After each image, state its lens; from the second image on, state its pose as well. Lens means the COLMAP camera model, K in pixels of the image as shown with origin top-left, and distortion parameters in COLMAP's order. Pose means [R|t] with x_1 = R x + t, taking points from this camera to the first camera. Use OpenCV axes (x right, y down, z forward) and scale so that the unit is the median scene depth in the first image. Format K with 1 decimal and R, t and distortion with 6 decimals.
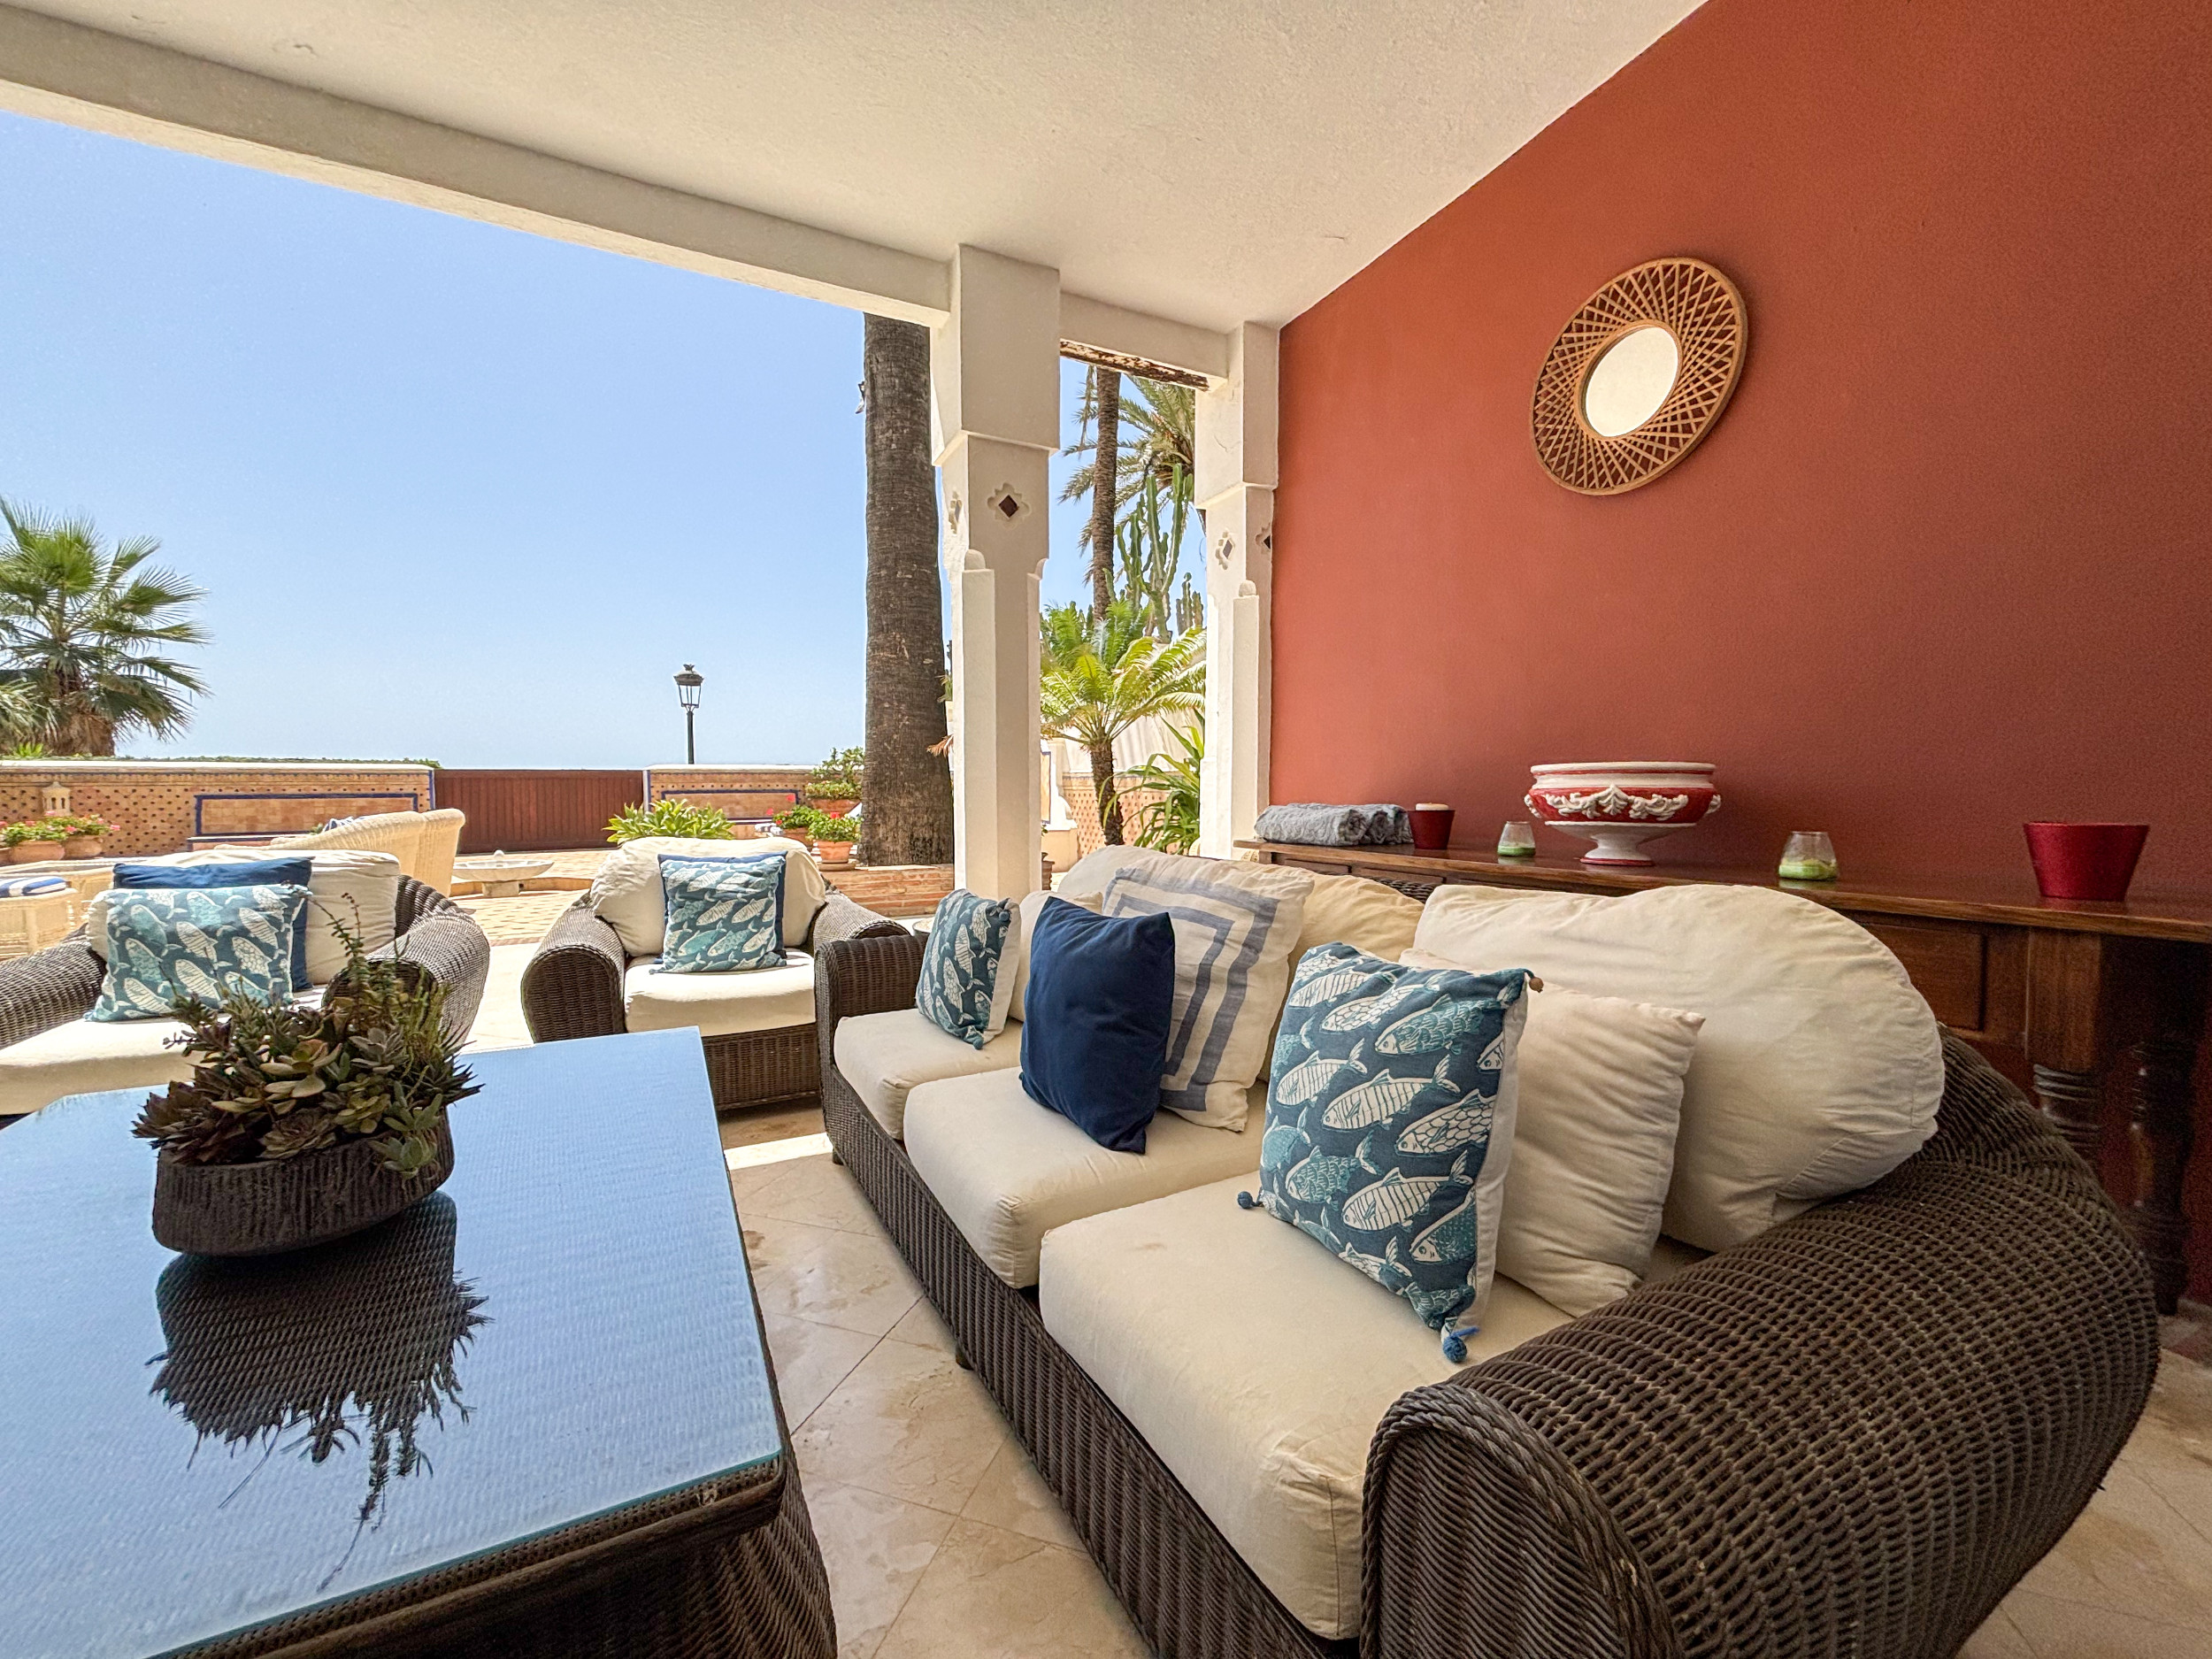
lens RADIAL K [[906.1, 0, 1113.5], [0, 906.1, 833.1], [0, 0, 1]] dist [-0.000341, 0.000208]
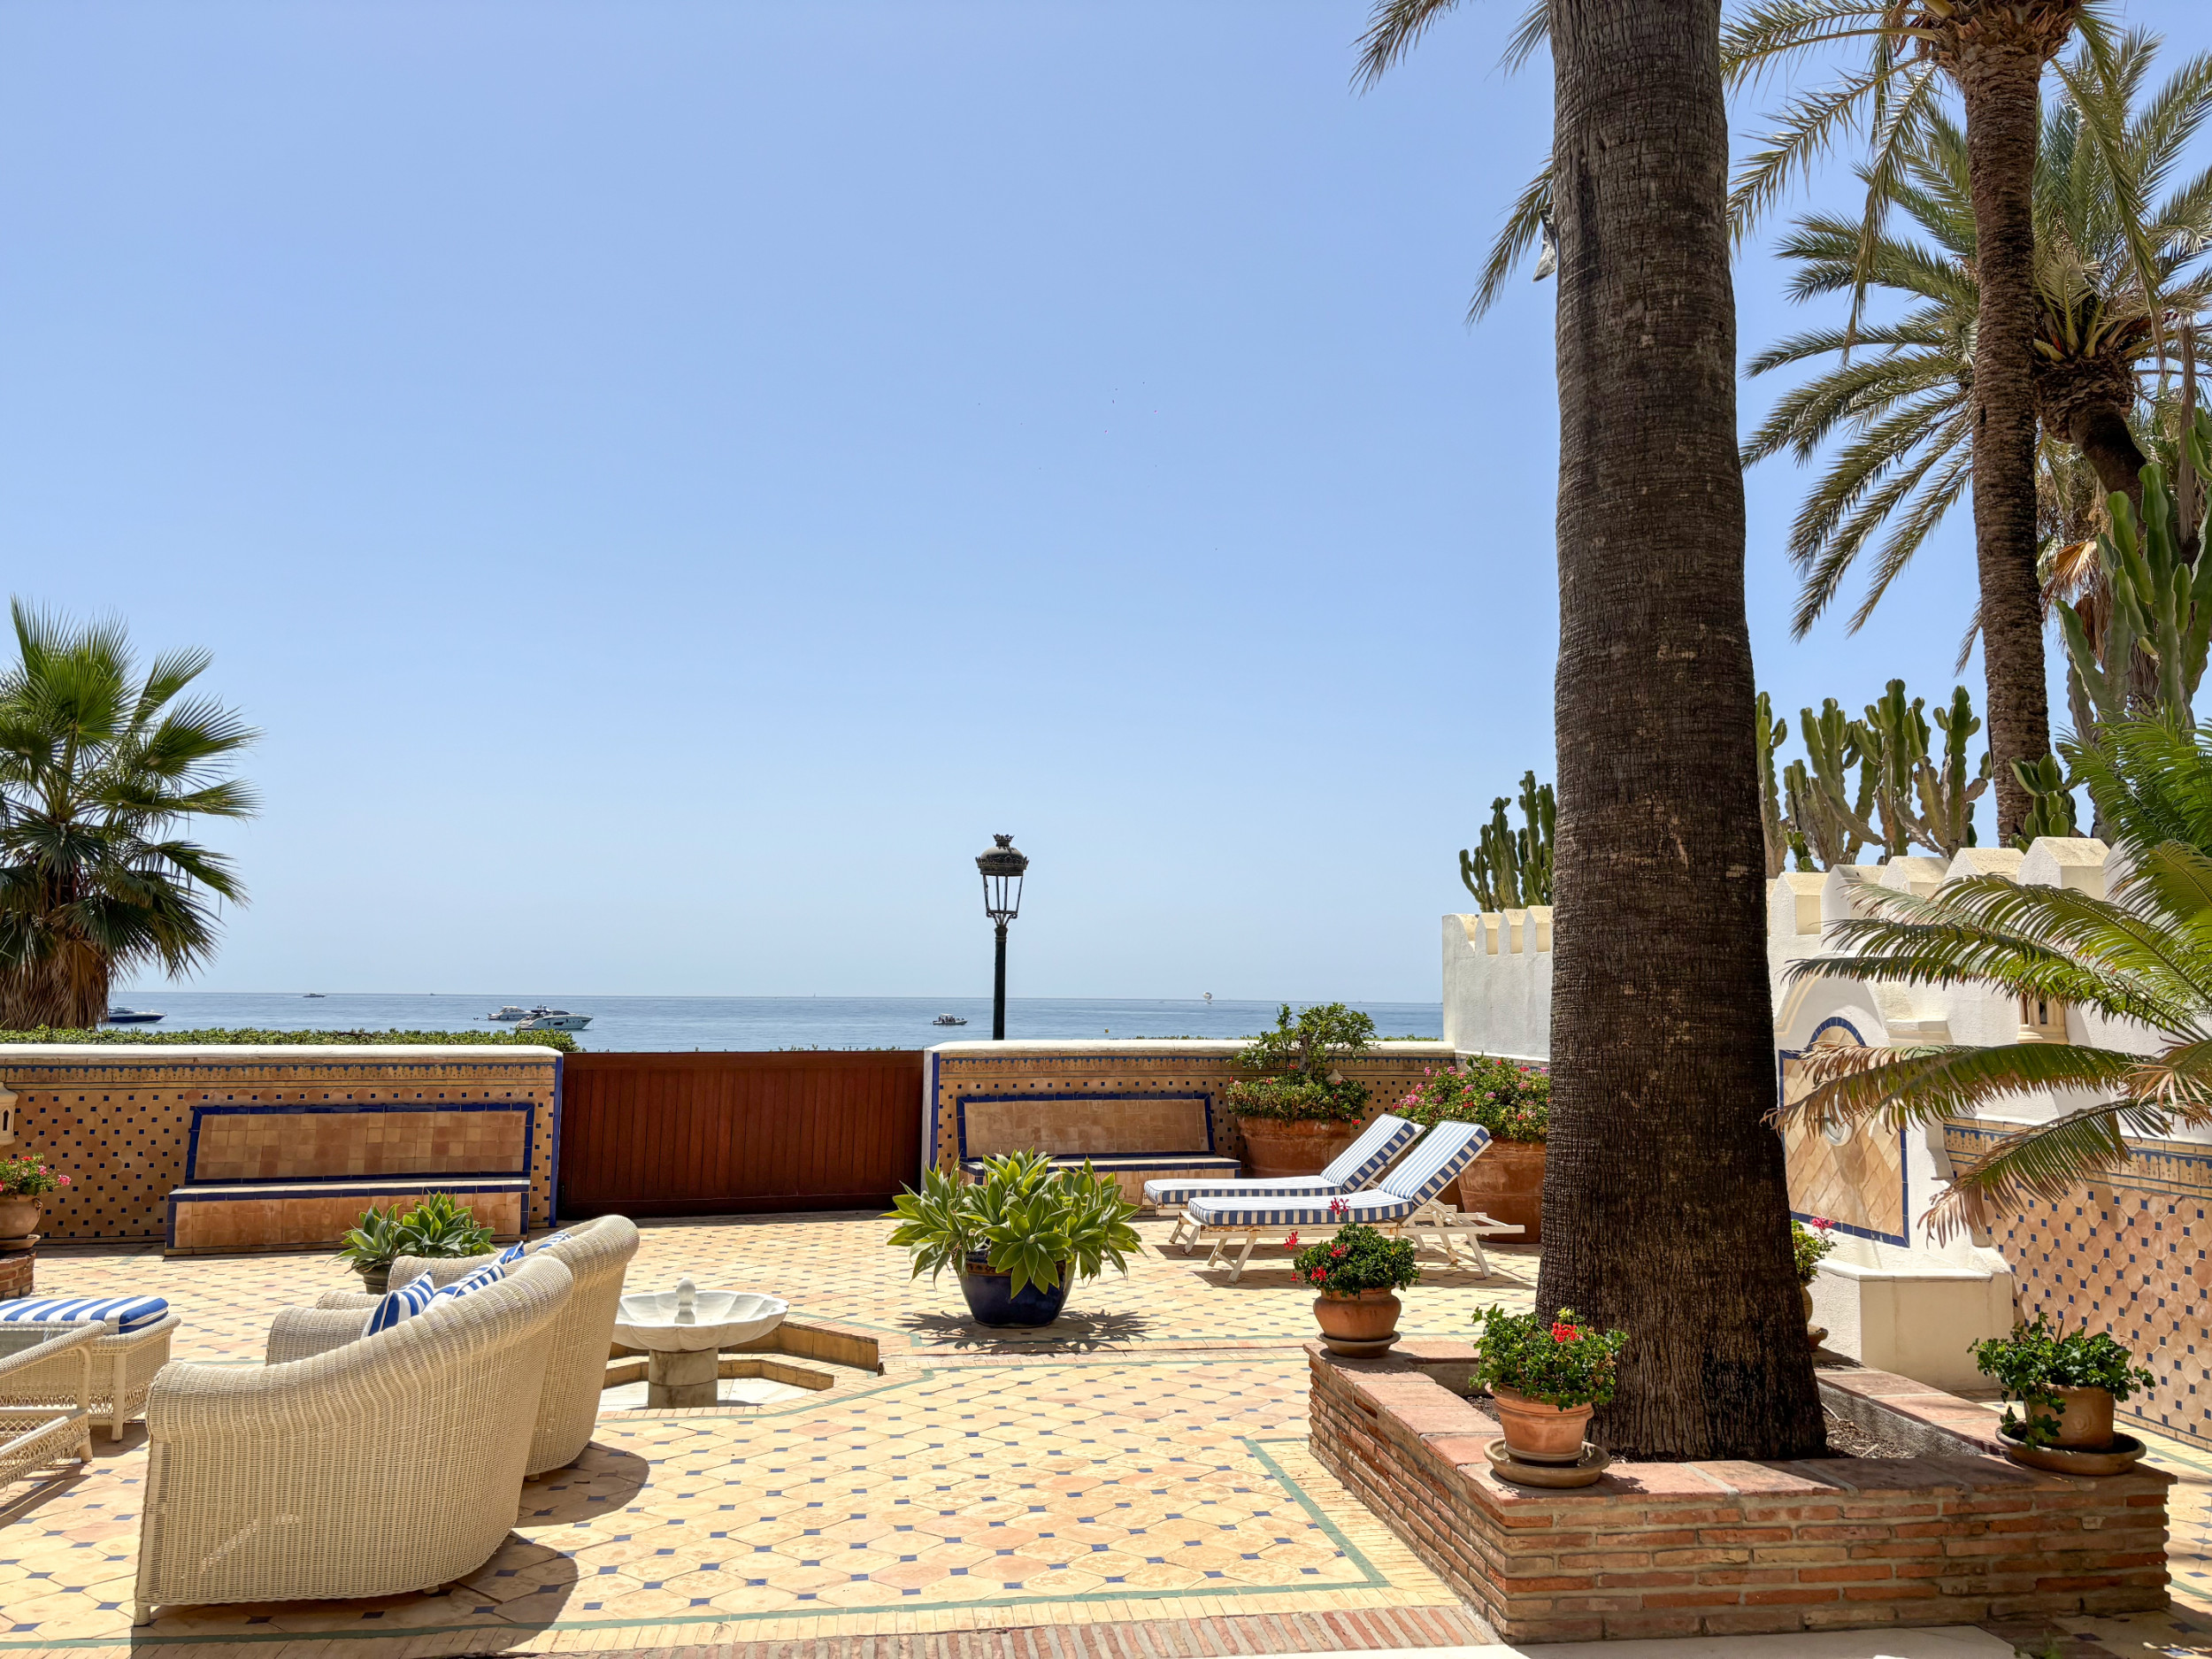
lens RADIAL K [[1687.8, 0, 1137.7], [0, 1687.8, 830.9], [0, 0, 1]] dist [0.064756, -0.095313]
pose [[0.953151, -0.020144, -0.301825, -0.734501], [-0.027973, 0.987635, -0.154252, -0.294051], [0.301200, 0.155469, 0.940802, 0.833157]]
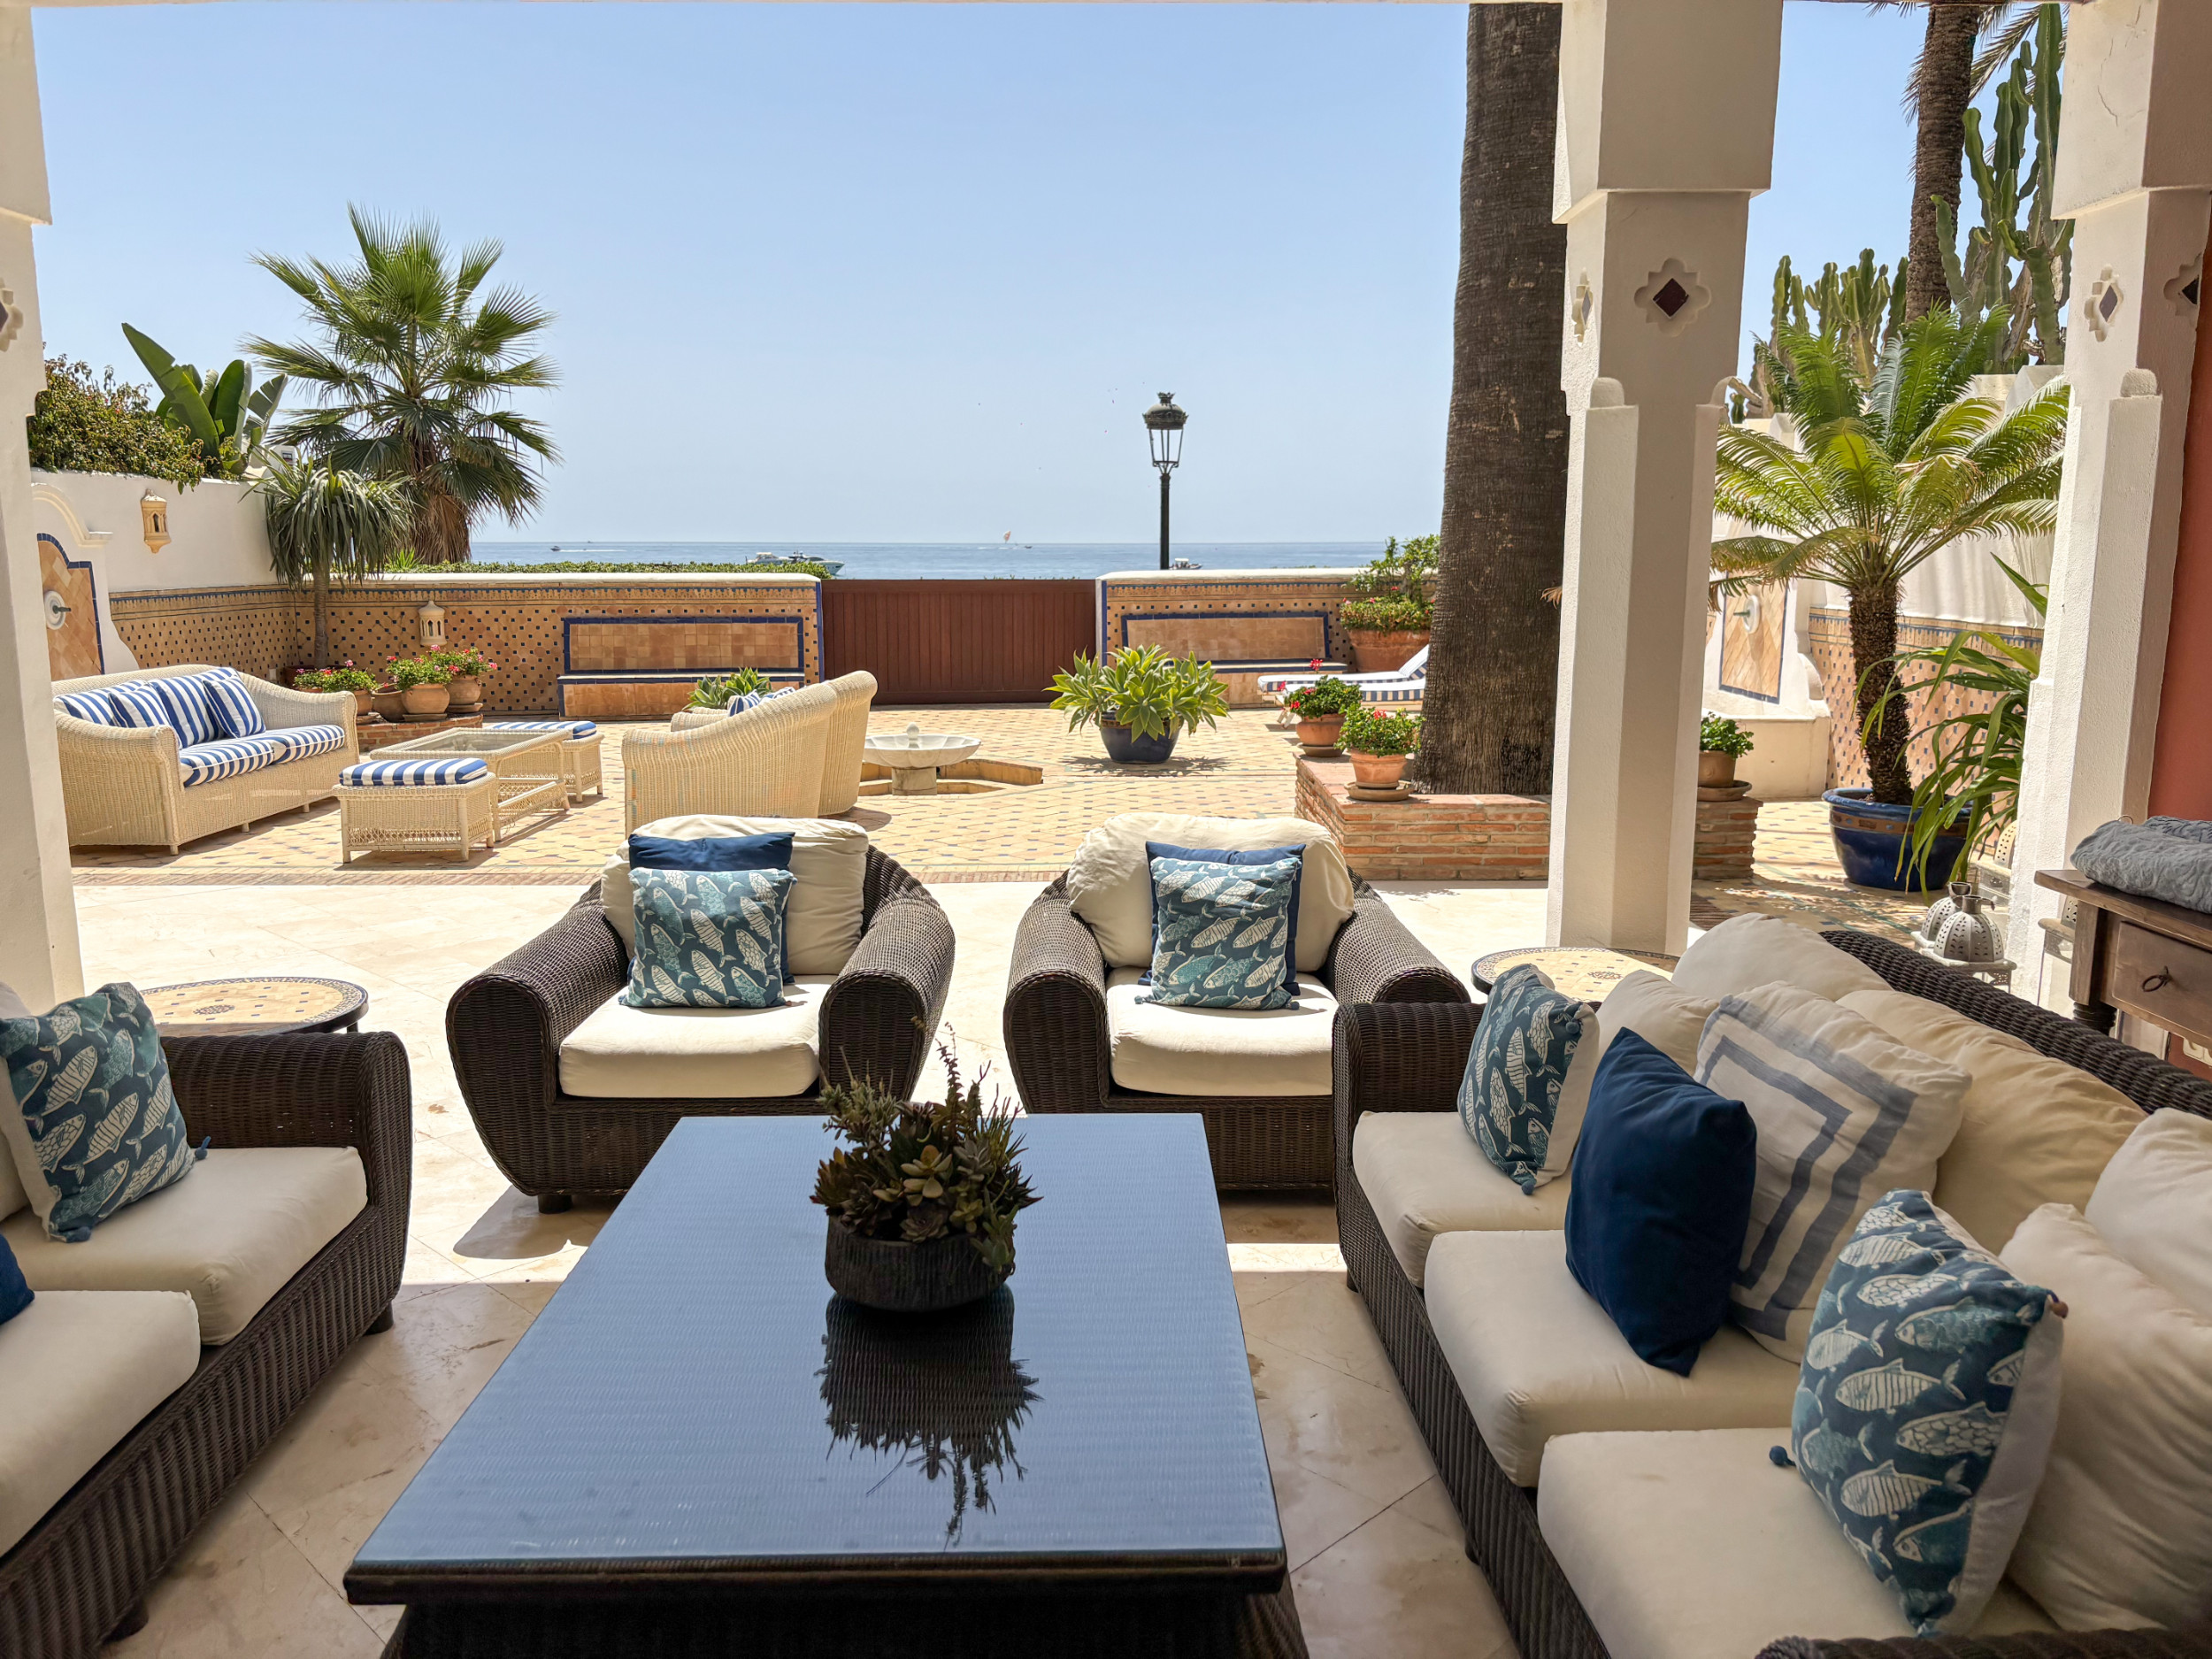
lens RADIAL K [[1700.9, 0, 1107.7], [0, 1700.9, 860.8], [0, 0, 1]] dist [0.052188, -0.076122]
pose [[0.894925, 0.081849, -0.438646, 0.122870], [-0.026335, 0.991008, 0.131188, -0.187255], [0.445440, -0.105852, 0.889033, -0.361562]]
